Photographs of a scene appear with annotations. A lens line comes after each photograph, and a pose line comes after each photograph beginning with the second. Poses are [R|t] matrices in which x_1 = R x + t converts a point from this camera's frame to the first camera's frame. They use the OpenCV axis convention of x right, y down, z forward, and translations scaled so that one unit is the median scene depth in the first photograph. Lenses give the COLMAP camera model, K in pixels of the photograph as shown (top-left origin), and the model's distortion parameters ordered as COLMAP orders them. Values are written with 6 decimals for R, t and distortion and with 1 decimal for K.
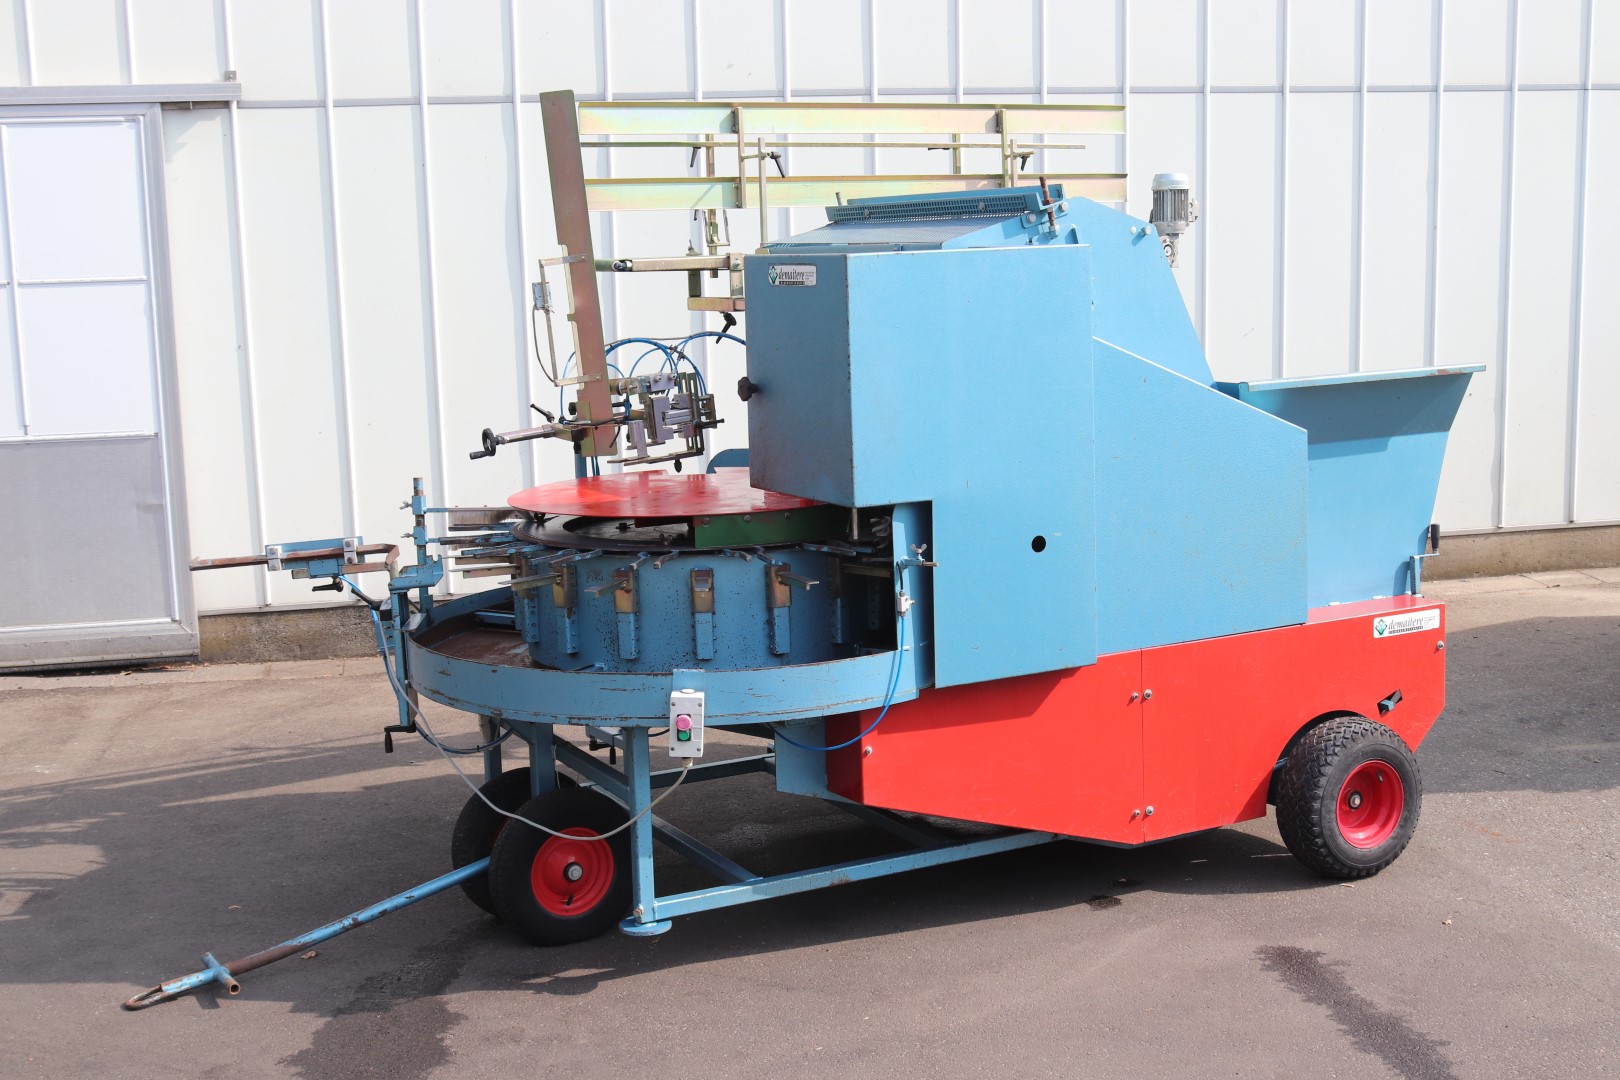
lens RADIAL K [[2000.8, 0, 810.0], [0, 2000.8, 540.0], [0, 0, 1]] dist [-0.126831, -0.018590]
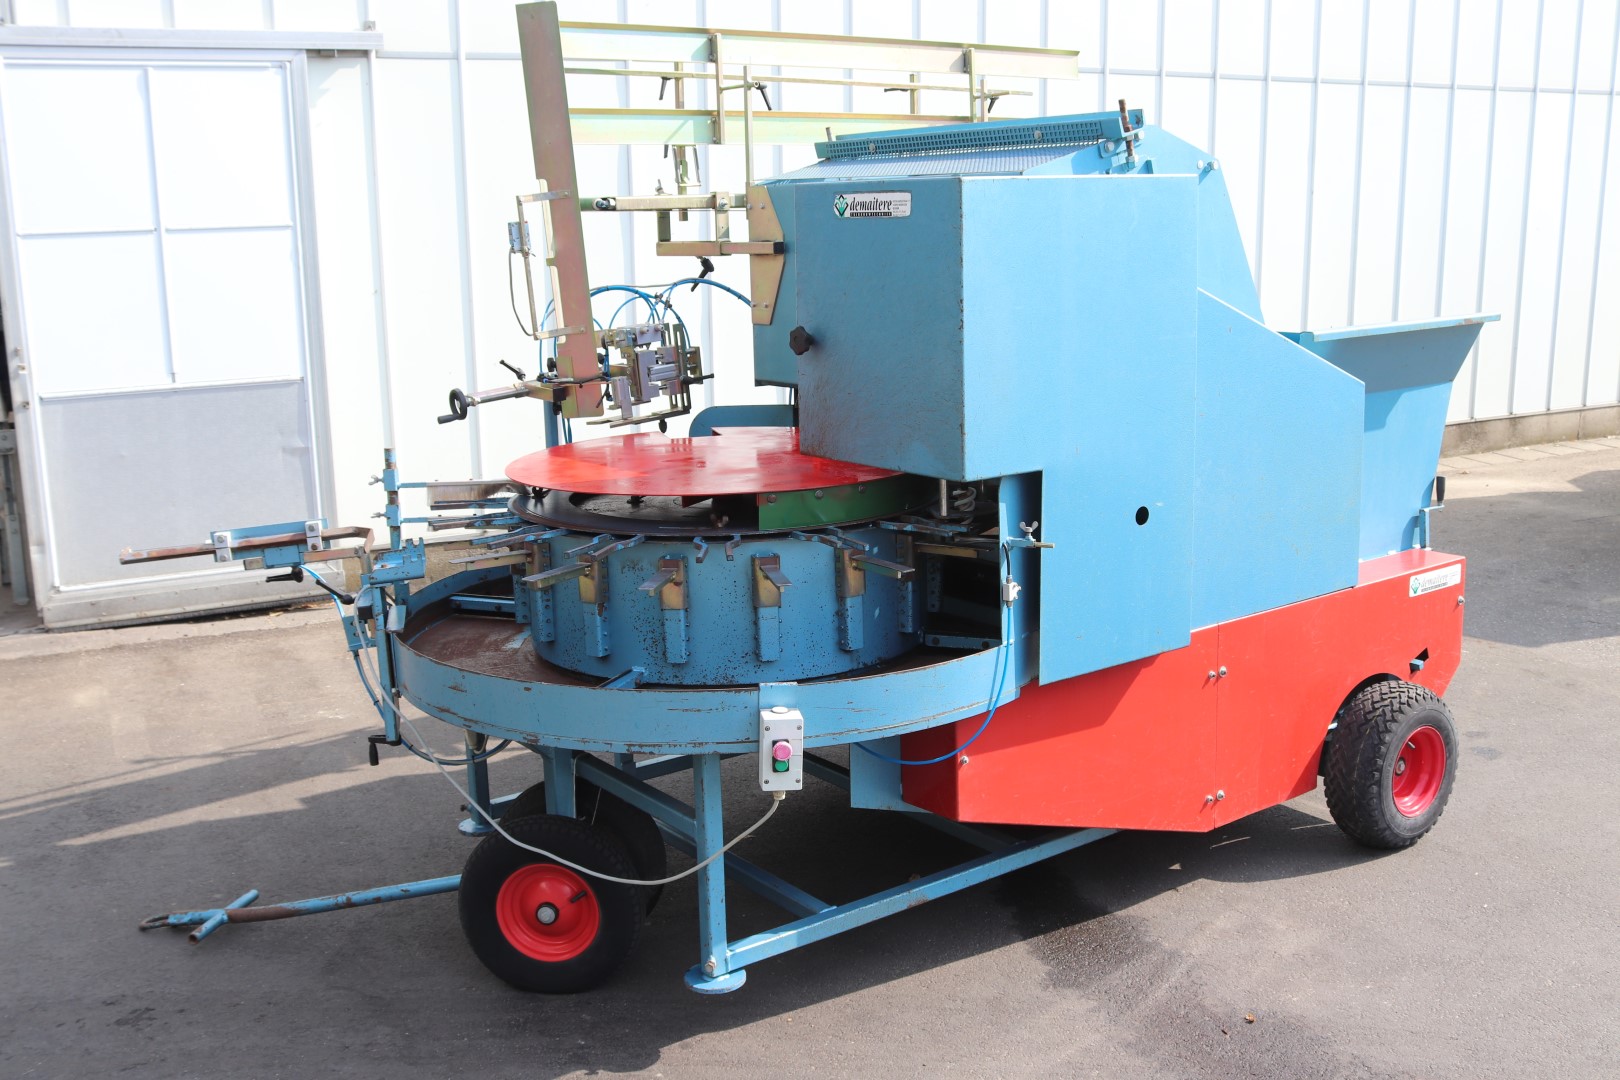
lens RADIAL K [[1611.8, 0, 810.0], [0, 1611.8, 540.0], [0, 0, 1]] dist [-0.143855, 0.008840]
pose [[0.987840, -0.025912, 0.153298, -0.124800], [0.018493, 0.998596, 0.049631, -0.022573], [-0.154369, -0.046192, 0.986933, 0.291458]]
